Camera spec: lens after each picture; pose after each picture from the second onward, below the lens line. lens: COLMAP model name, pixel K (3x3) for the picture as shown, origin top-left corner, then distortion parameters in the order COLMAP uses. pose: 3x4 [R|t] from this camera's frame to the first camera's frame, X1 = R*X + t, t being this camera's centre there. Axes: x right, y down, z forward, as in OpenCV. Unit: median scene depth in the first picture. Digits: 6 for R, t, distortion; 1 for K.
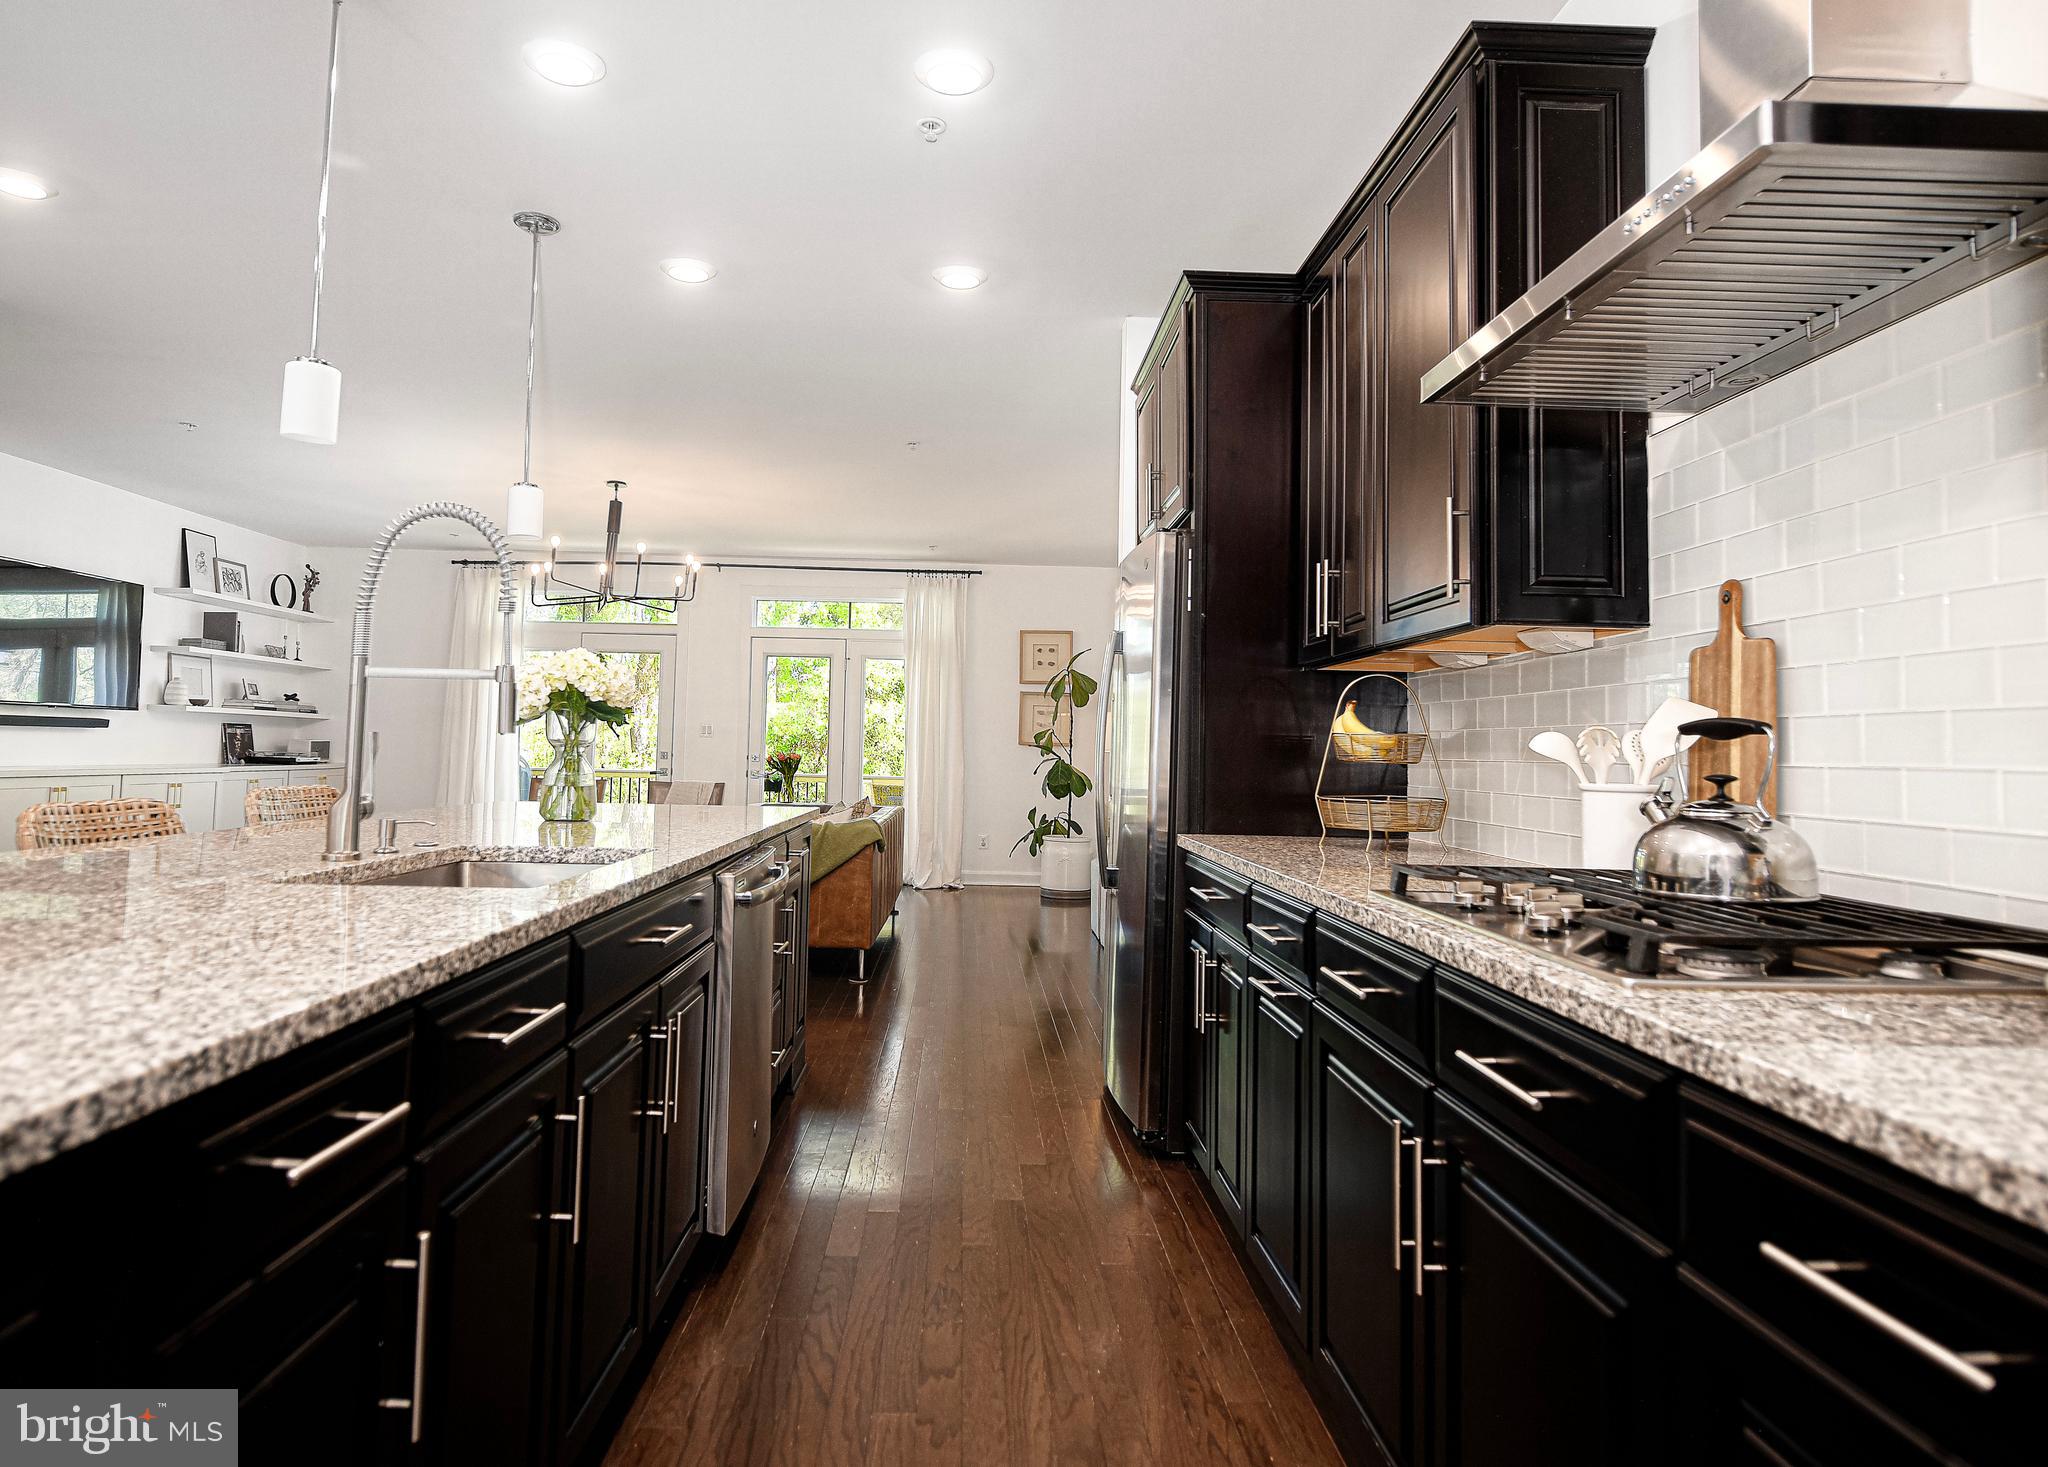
lens RADIAL K [[1223.6, 0, 984.0], [0, 1223.6, 682.3], [0, 0, 1]] dist [-0.006136, -0.004968]
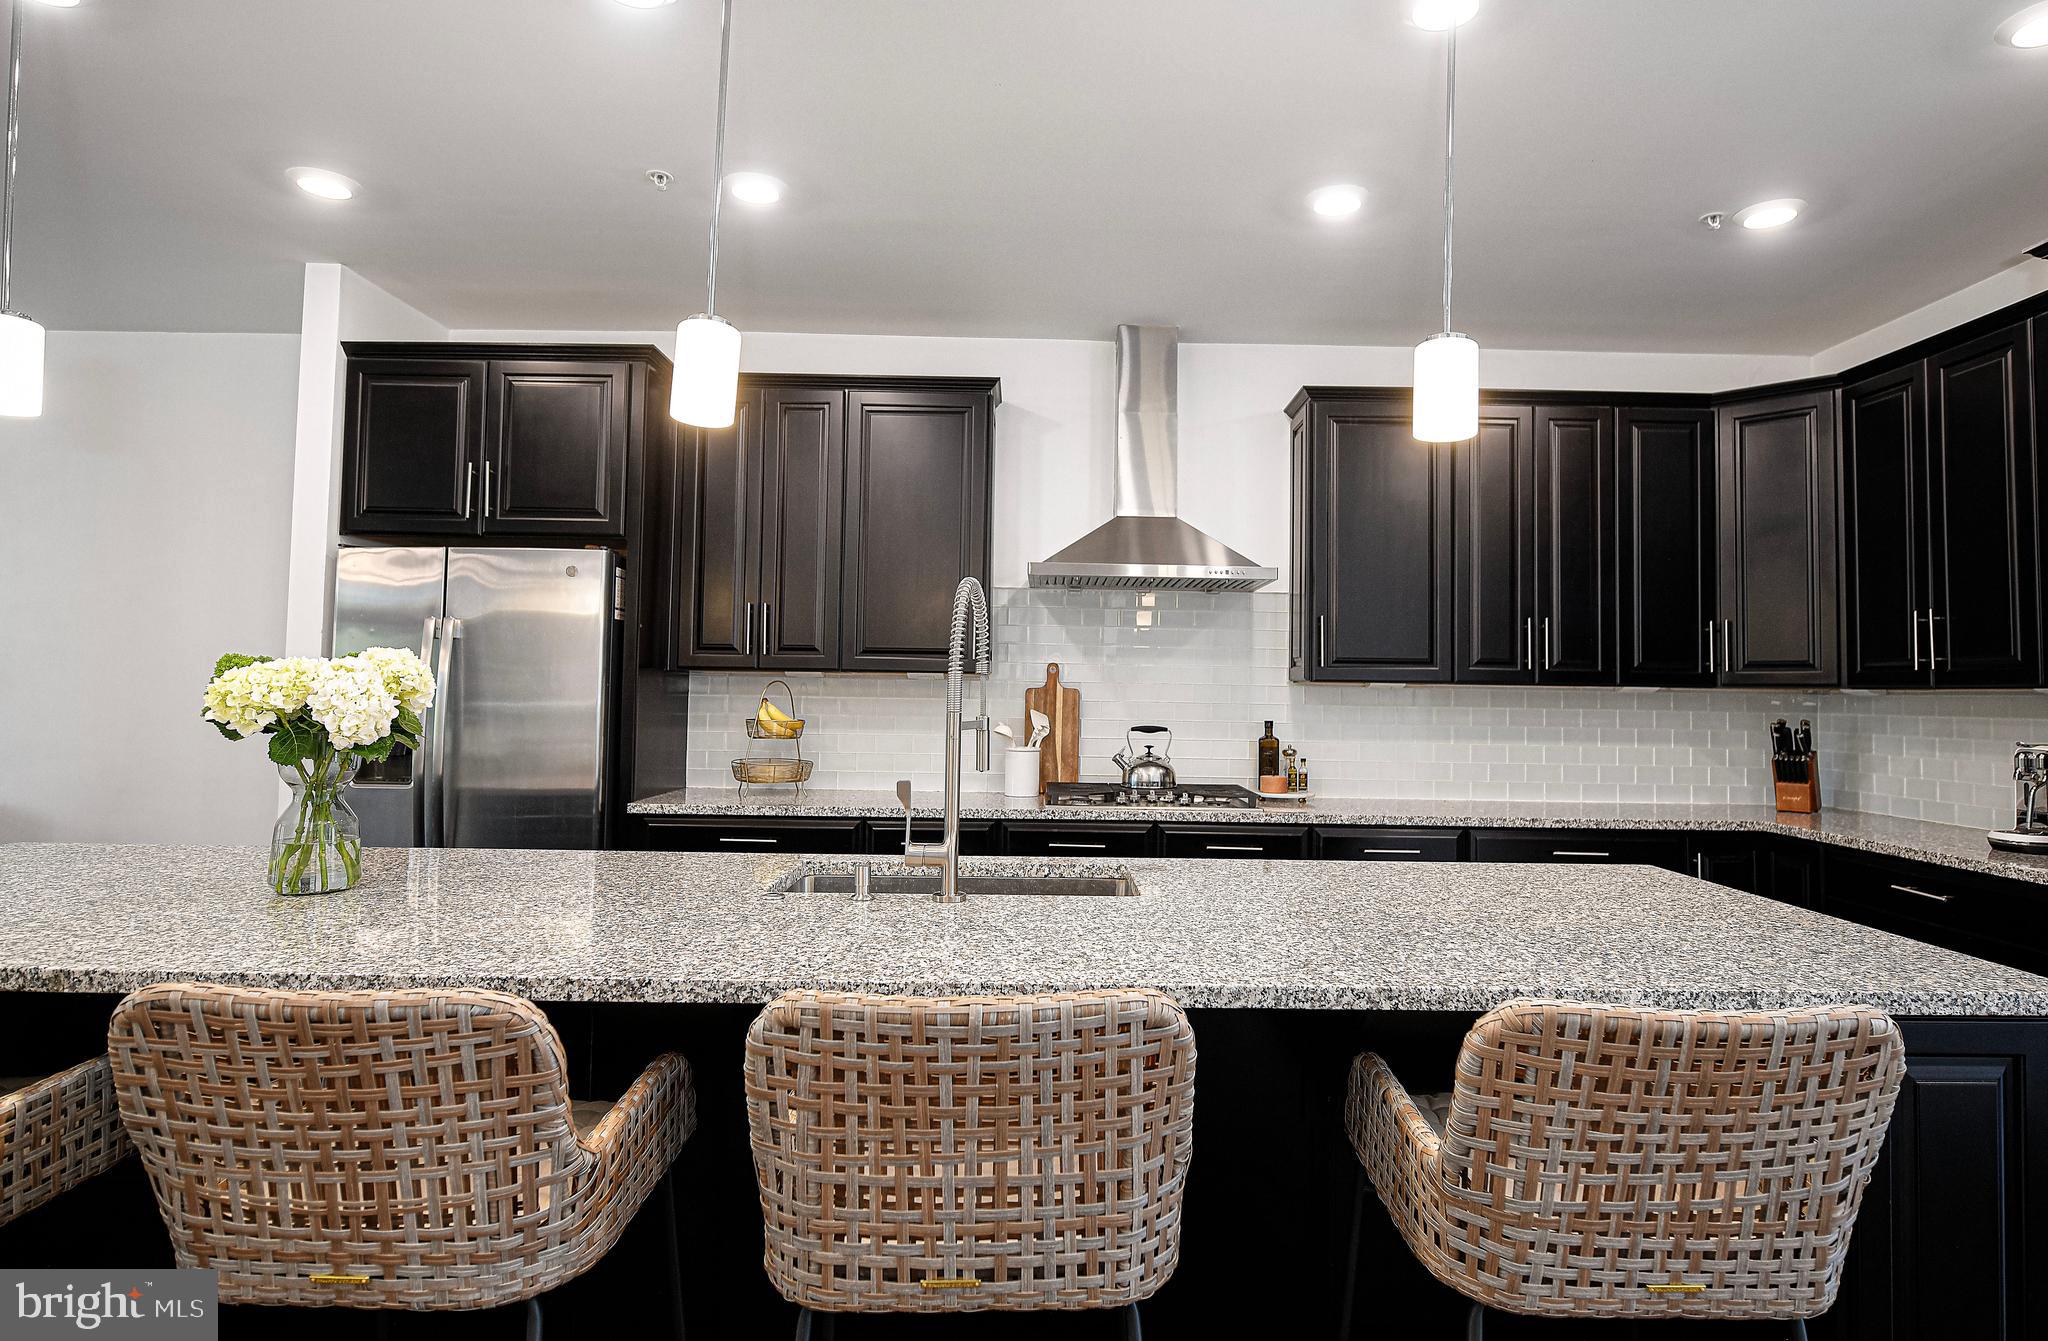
lens RADIAL K [[1058.0, 0, 1018.5], [0, 1058.0, 649.0], [0, 0, 1]] dist [-0.002655, -0.001520]
pose [[0.023745, 0.029335, 0.999288, -0.326646], [-0.070124, 0.997156, -0.027606, -0.010308], [-0.997256, -0.069419, 0.025735, 0.216045]]
